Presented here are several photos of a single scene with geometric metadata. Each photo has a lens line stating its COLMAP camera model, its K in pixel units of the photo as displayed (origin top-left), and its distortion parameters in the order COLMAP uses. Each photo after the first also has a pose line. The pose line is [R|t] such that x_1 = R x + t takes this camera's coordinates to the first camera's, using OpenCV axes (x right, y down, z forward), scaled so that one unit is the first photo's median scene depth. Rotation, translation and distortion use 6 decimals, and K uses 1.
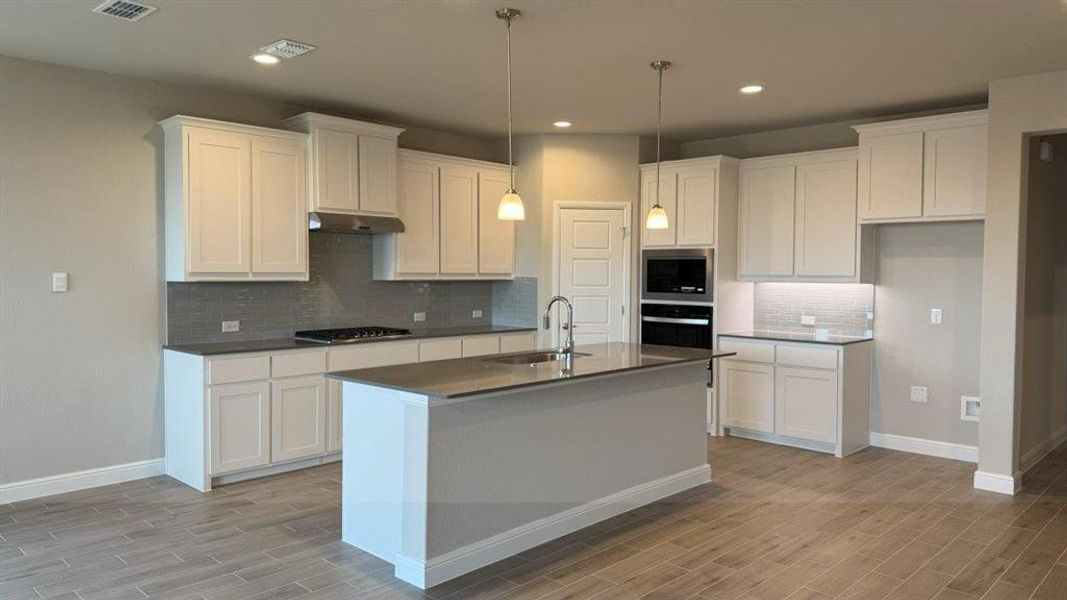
lens RADIAL K [[753.7, 0, 534.6], [0, 753.7, 298.2], [0, 0, 1]] dist [0.000976, -0.000147]
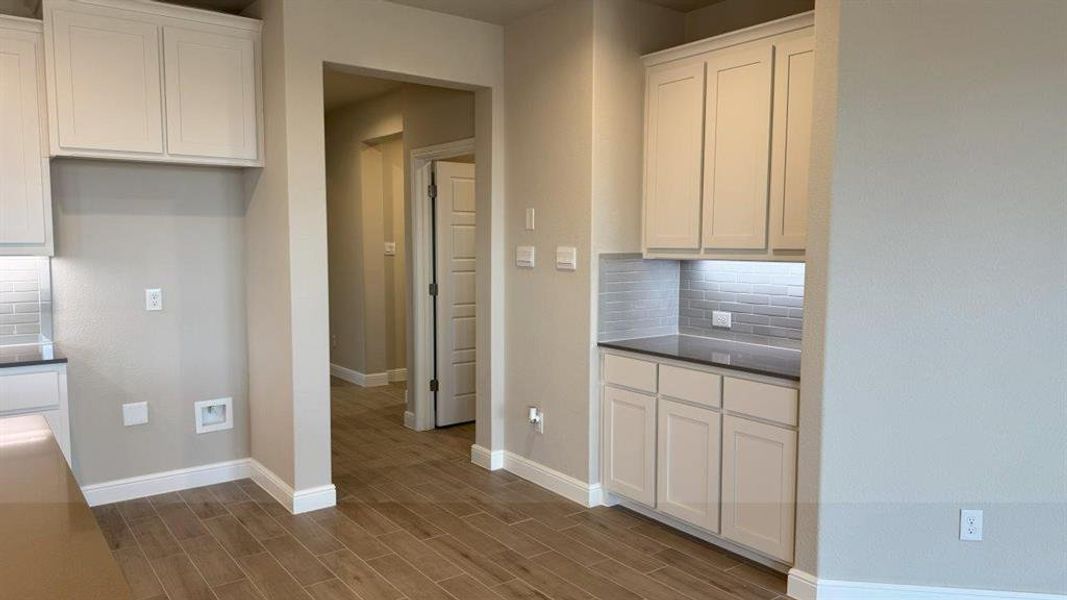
lens RADIAL K [[753.7, 0, 535.5], [0, 753.7, 305.2], [0, 0, 1]] dist [0.000976, -0.000147]
pose [[0.141338, -0.094561, 0.985435, -0.112348], [0.032926, 0.995326, 0.090788, -0.022890], [-0.989414, 0.019615, 0.143791, 0.558502]]
